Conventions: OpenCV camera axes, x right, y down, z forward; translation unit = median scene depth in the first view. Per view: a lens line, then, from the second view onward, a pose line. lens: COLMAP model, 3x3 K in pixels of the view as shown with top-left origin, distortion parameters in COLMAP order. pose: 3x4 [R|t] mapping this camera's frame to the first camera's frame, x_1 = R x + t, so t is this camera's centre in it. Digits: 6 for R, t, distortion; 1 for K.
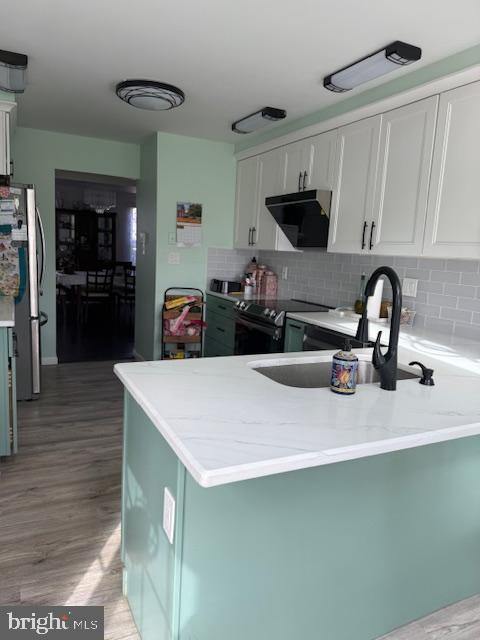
lens RADIAL K [[448.6, 0, 243.1], [0, 448.6, 324.8], [0, 0, 1]] dist [0.131633, -0.205970]
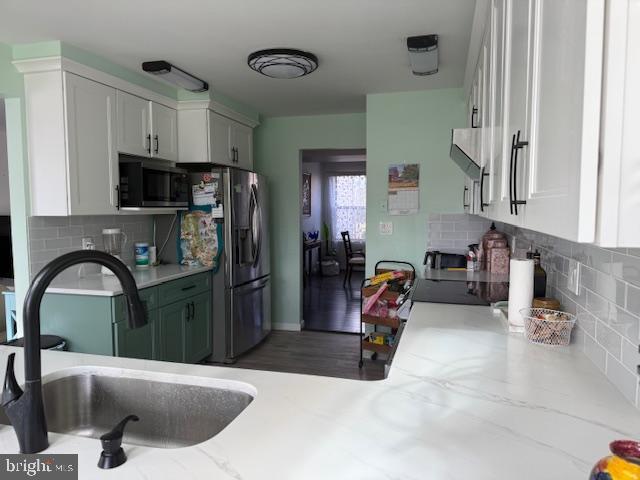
lens RADIAL K [[448.6, 0, 320.0], [0, 448.6, 240.0], [0, 0, 1]] dist [0.131633, -0.205970]
pose [[0.753585, -0.006597, -0.657318, 0.335617], [-0.067614, 0.993868, -0.087491, -0.037999], [0.653864, 0.110376, 0.748518, 0.259006]]
